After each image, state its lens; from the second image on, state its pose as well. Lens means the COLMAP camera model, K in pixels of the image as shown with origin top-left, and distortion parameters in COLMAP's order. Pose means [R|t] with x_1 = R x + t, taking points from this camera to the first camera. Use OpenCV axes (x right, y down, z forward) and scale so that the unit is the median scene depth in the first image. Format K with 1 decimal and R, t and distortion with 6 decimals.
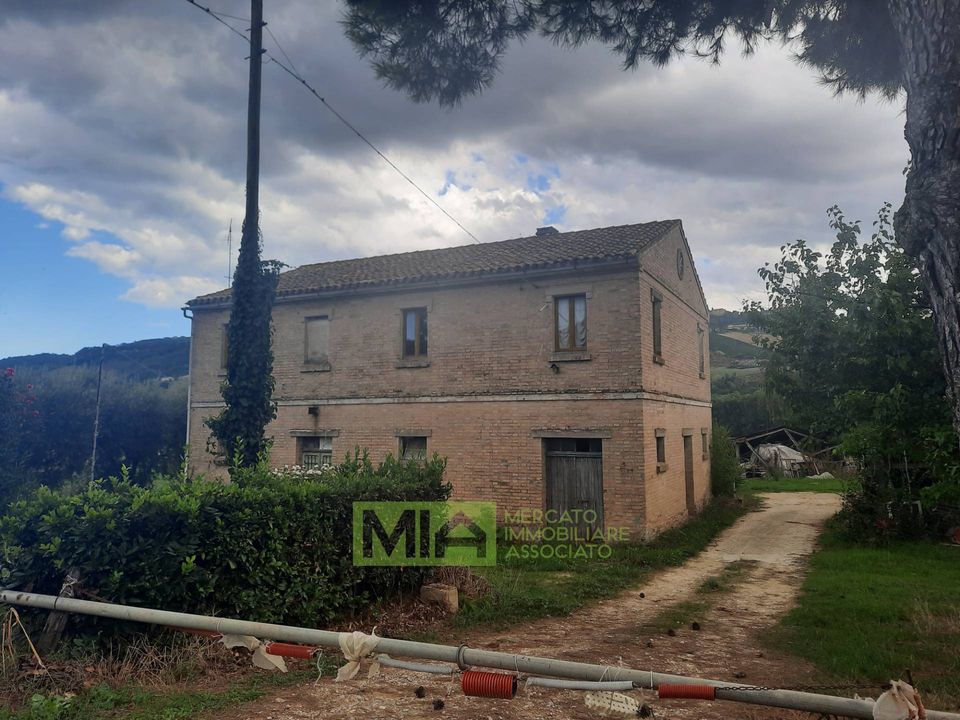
lens RADIAL K [[769.2, 0, 482.9], [0, 769.2, 355.0], [0, 0, 1]] dist [0.122465, -0.000608]
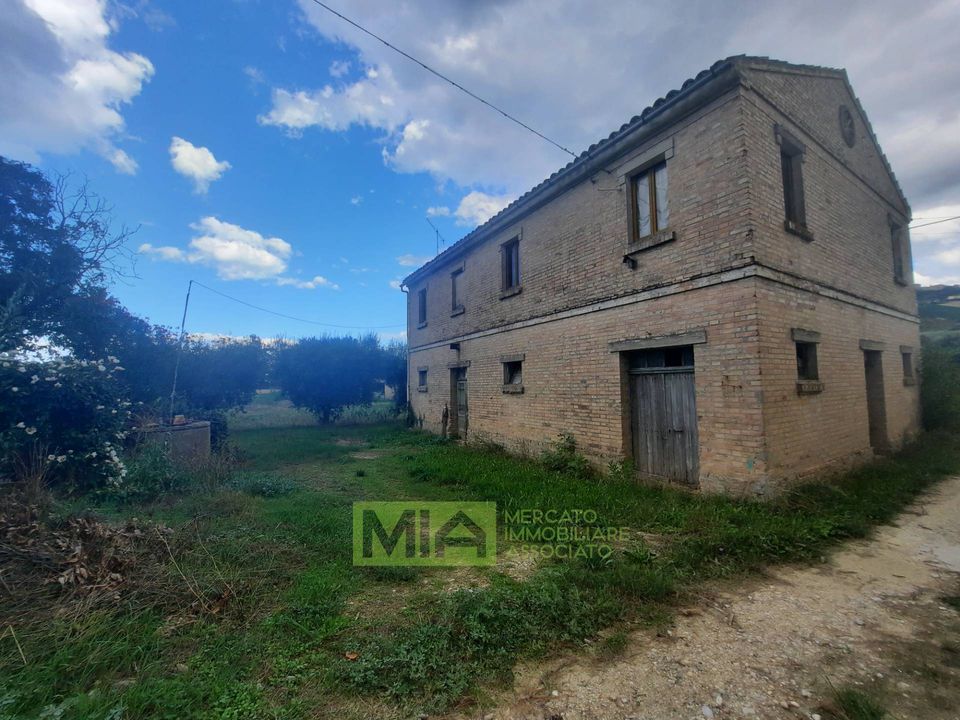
lens RADIAL K [[400.5, 0, 482.4], [0, 400.5, 360.1], [0, 0, 1]] dist [-0.010309, -0.000303]
pose [[0.842705, -0.044131, -0.536563, 0.177247], [0.059453, 0.998167, 0.011276, 0.101223], [0.535082, -0.041403, 0.843785, 0.556196]]
